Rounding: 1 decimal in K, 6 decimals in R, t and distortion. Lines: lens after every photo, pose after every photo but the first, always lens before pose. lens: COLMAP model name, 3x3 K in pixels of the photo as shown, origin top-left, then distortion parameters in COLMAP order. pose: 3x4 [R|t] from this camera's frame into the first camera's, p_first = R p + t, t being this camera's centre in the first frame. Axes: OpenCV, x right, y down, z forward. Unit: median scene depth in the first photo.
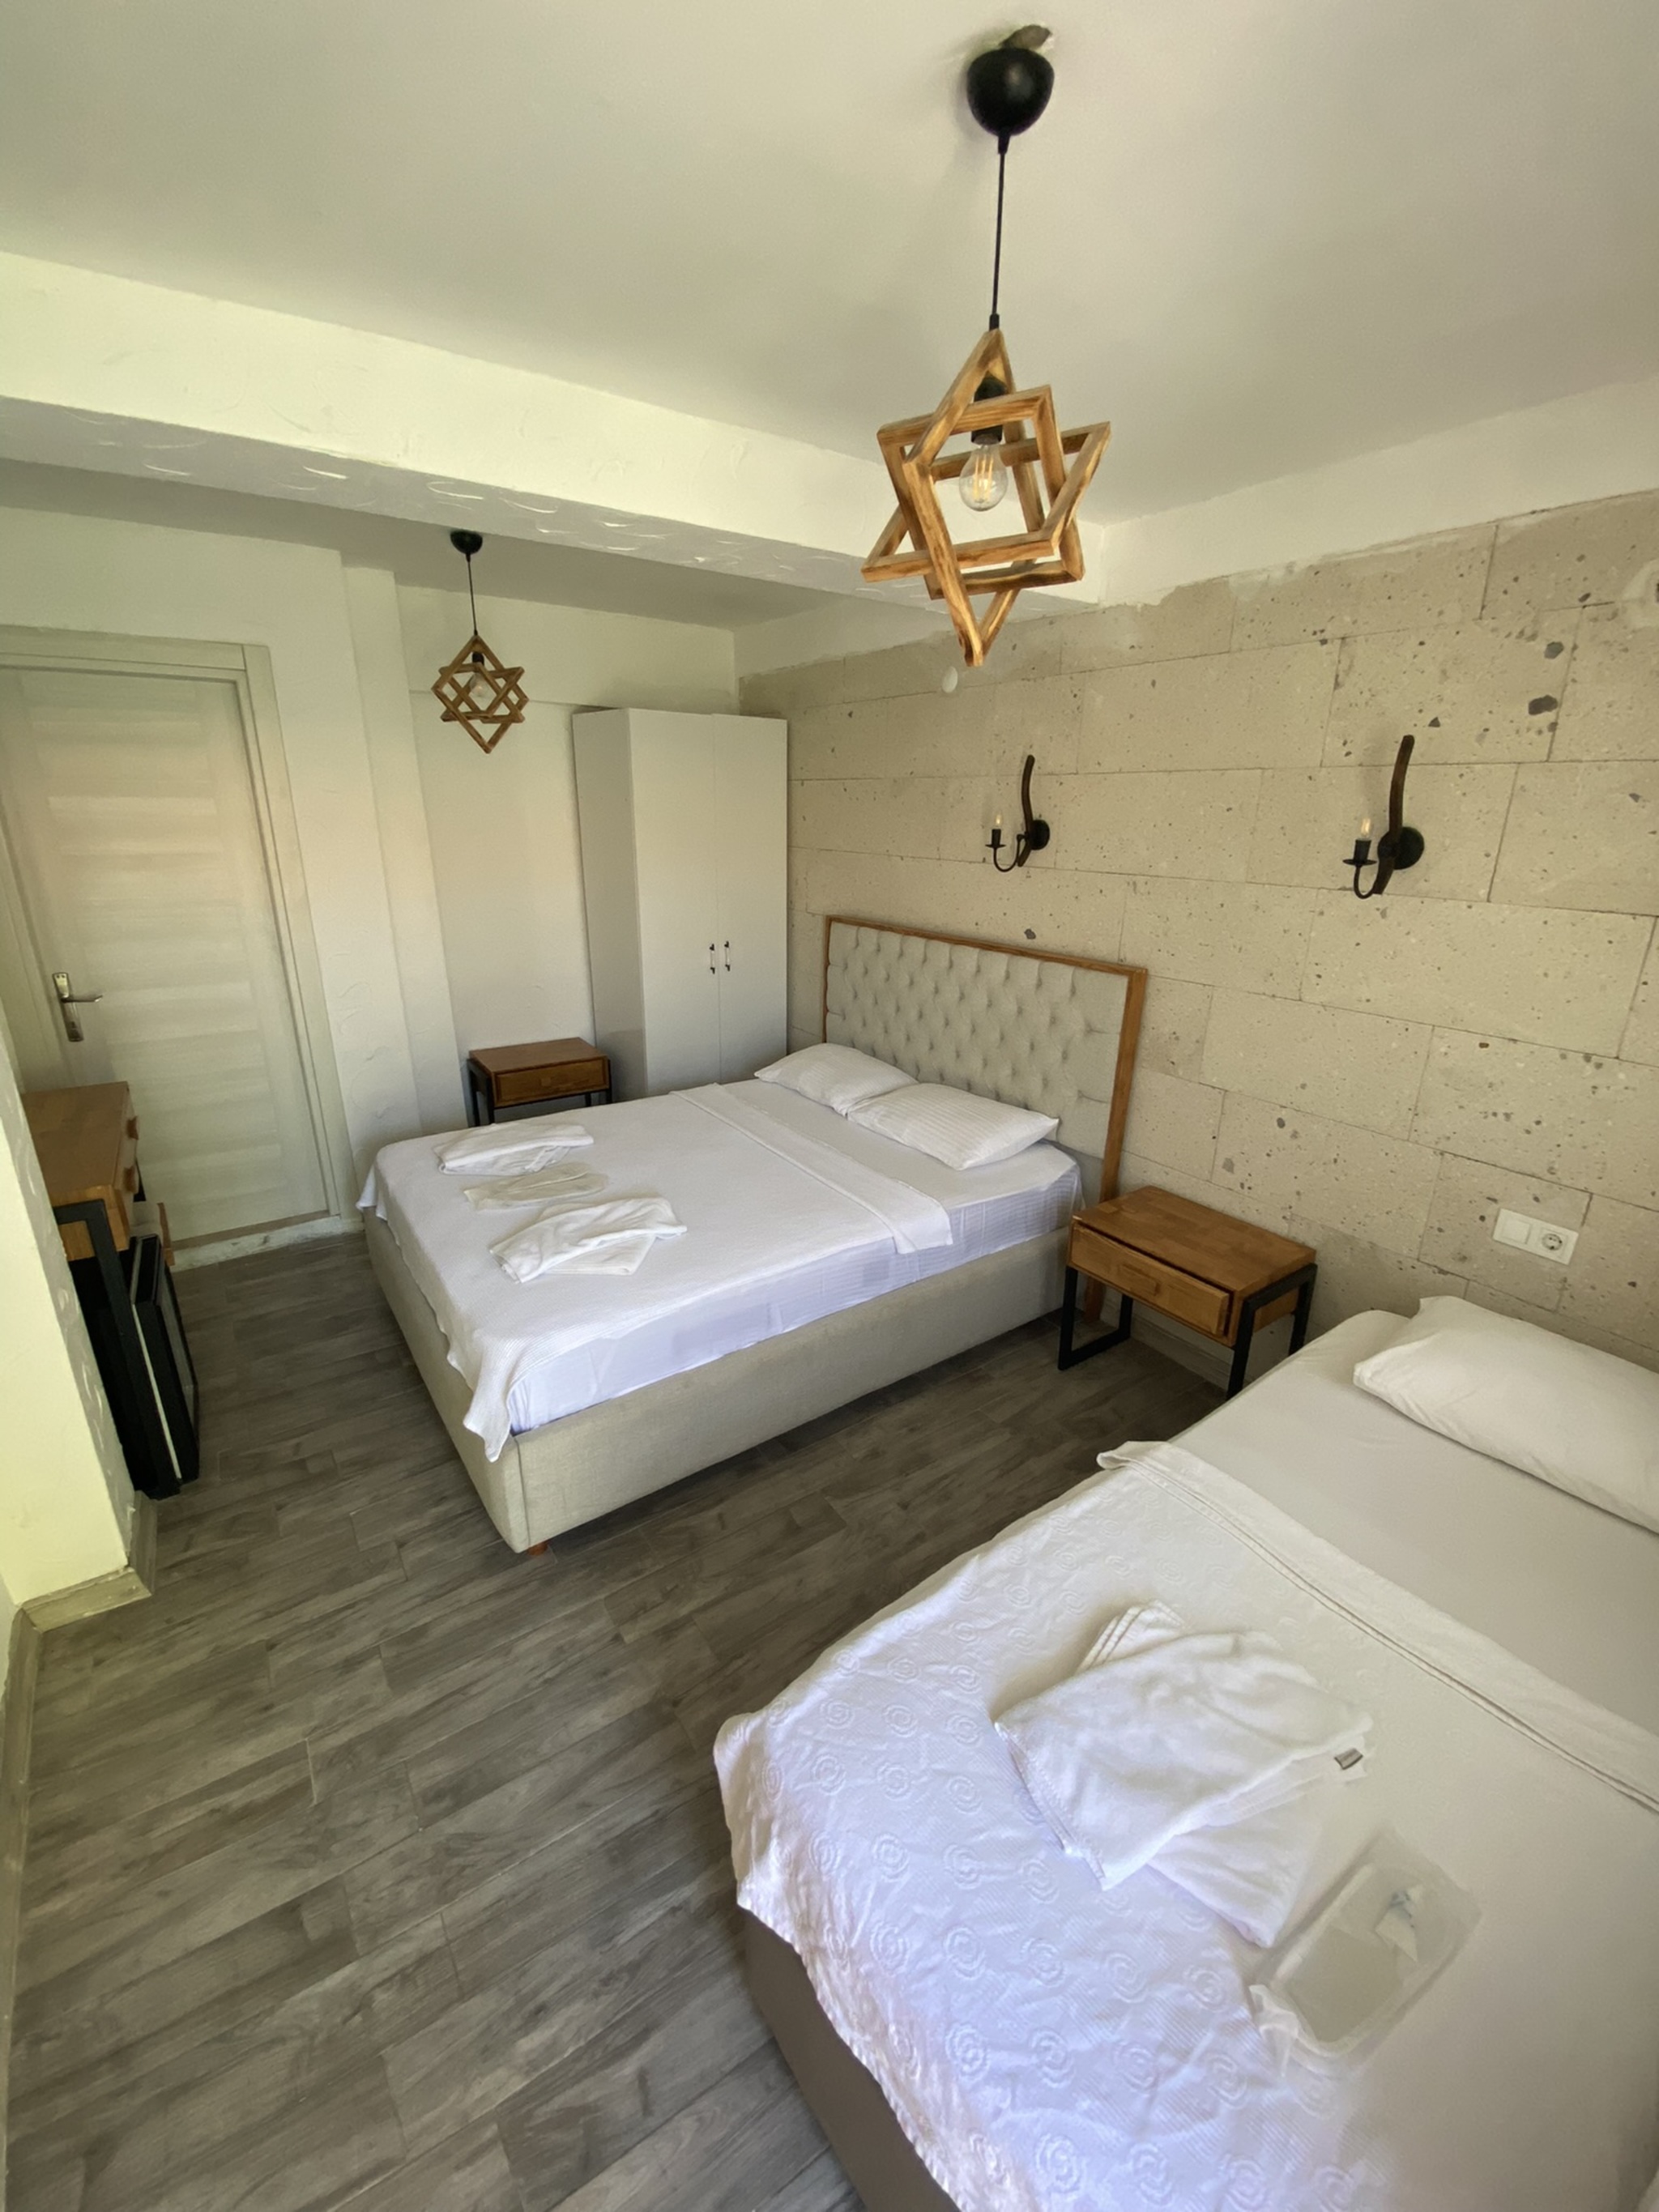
lens RADIAL K [[901.2, 0, 811.0], [0, 901.2, 1102.5], [0, 0, 1]] dist [0.000509, -0.006291]
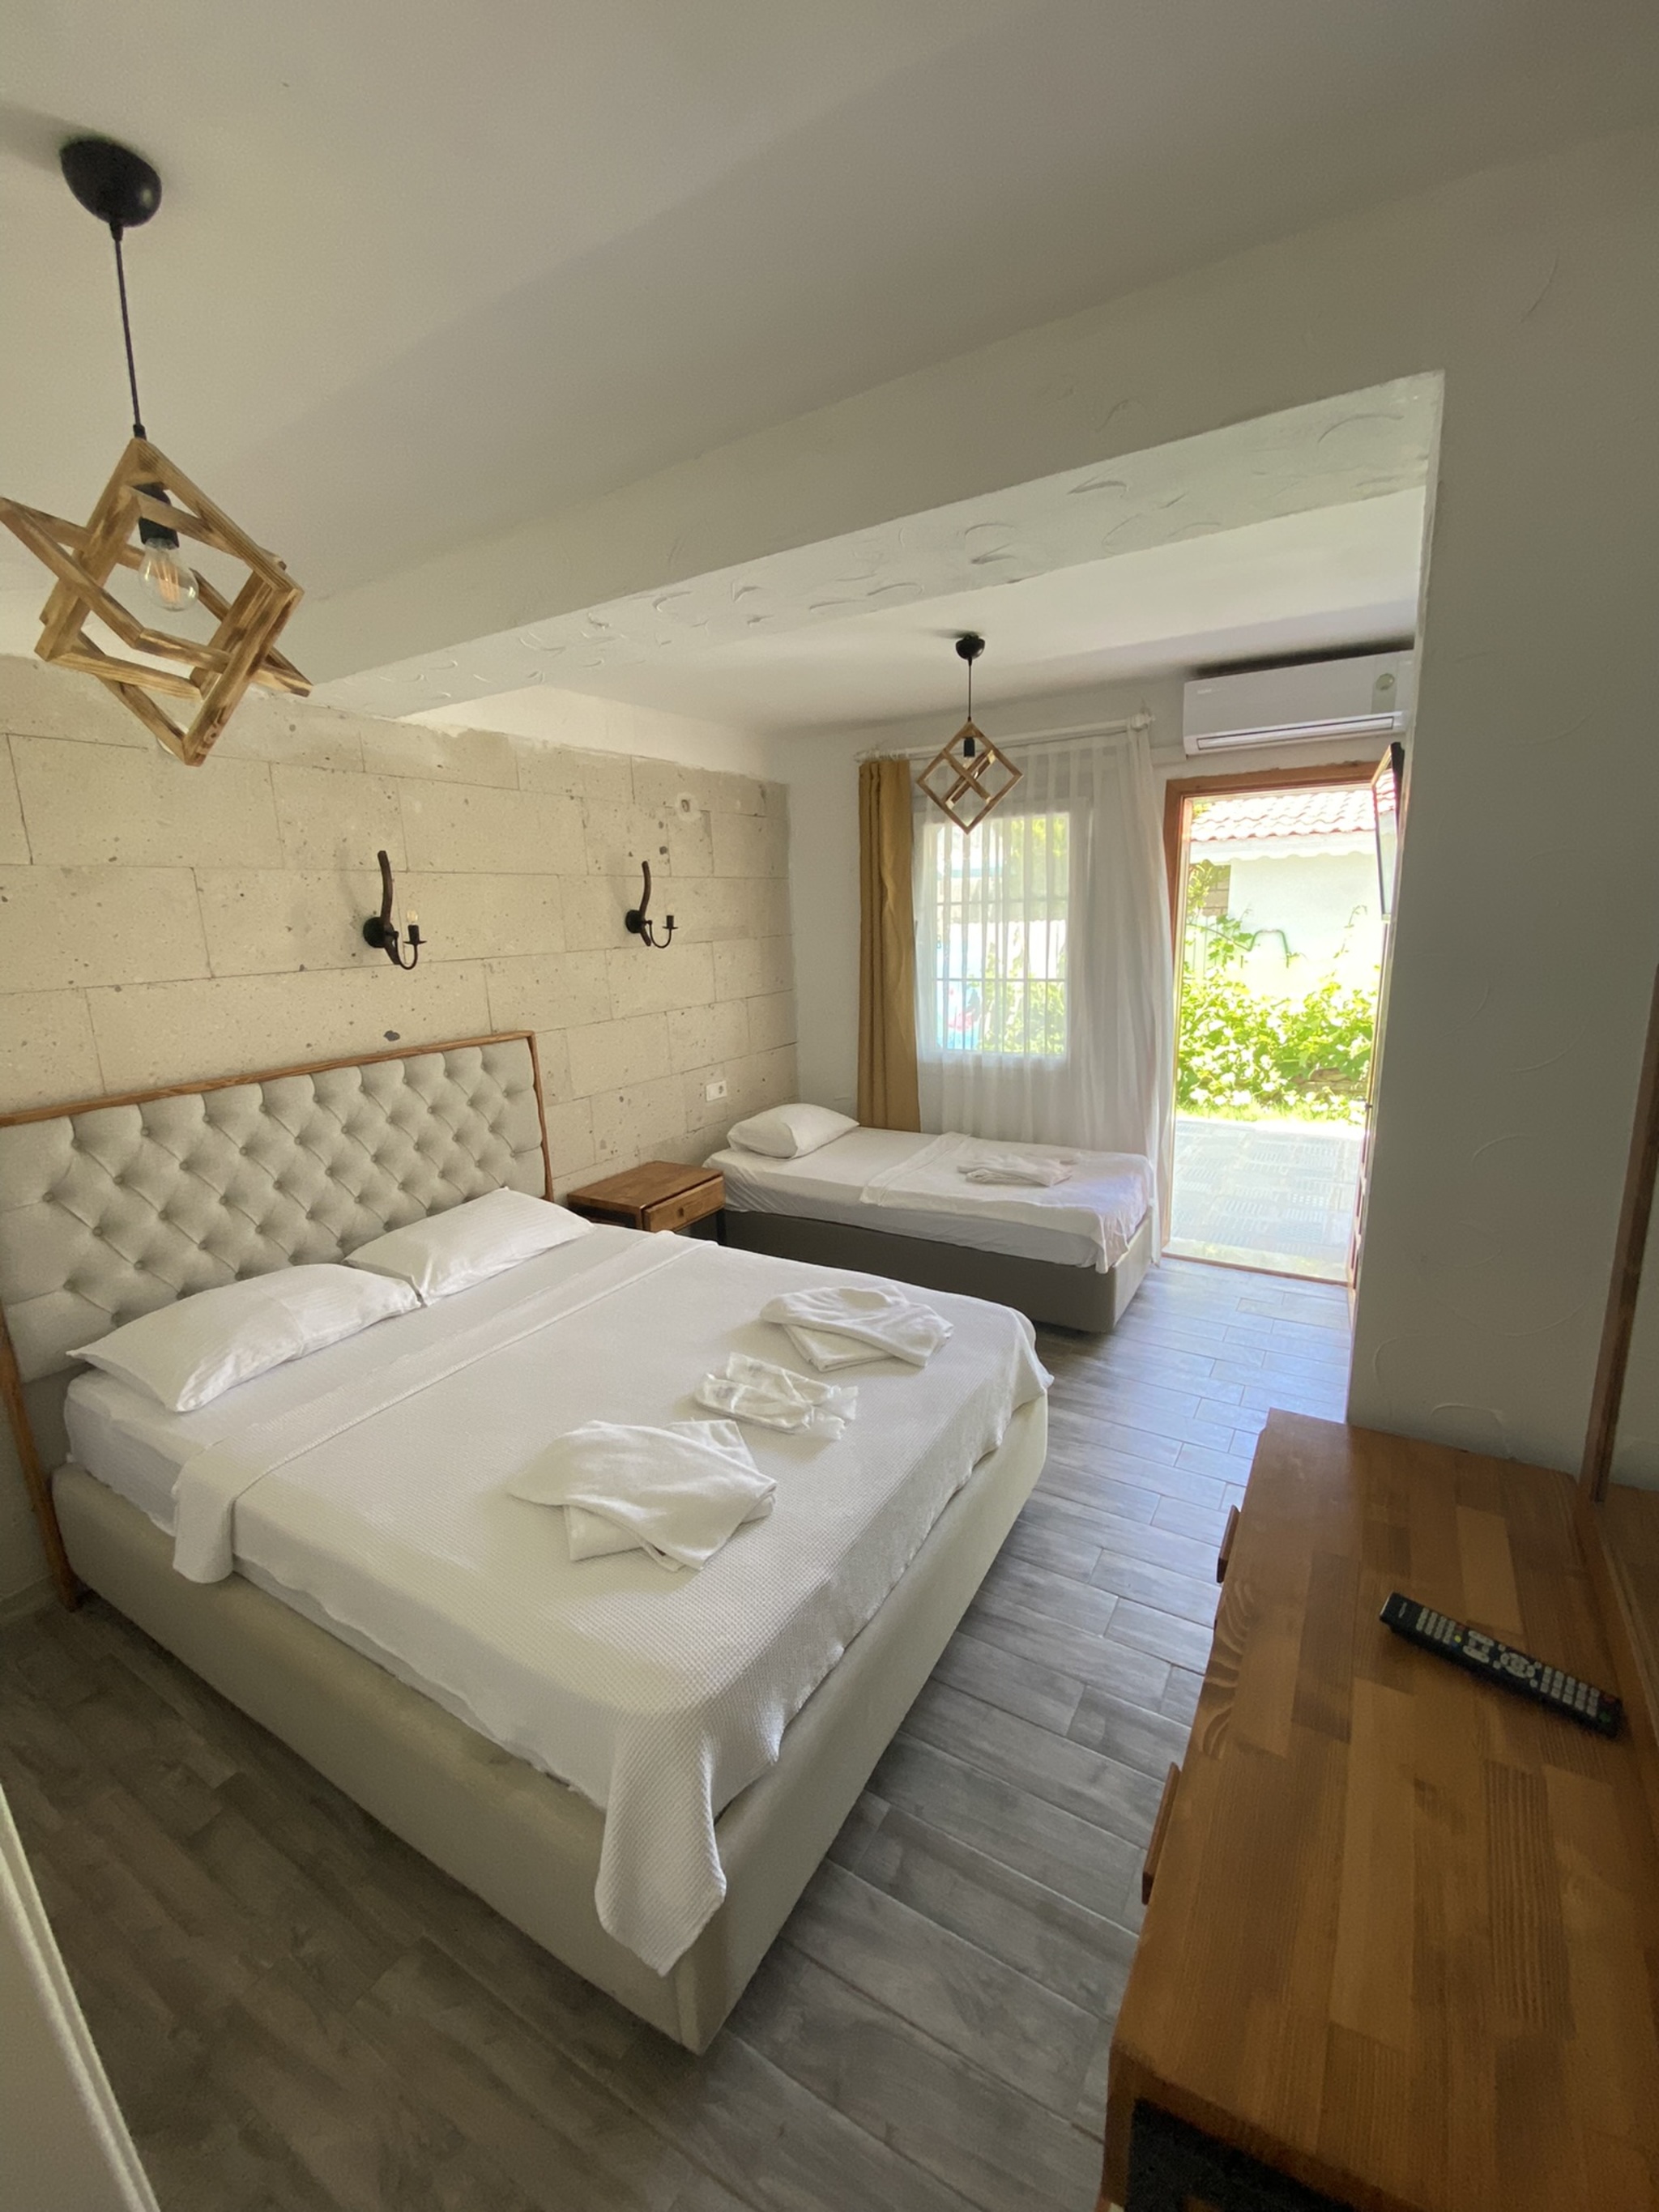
lens RADIAL K [[901.2, 0, 838.1], [0, 901.2, 1102.4], [0, 0, 1]] dist [0.000509, -0.006291]
pose [[-0.422587, -0.192425, 0.885660, -1.009002], [0.304437, 0.890285, 0.338690, -0.383462], [-0.853662, 0.412754, -0.317641, 1.182265]]
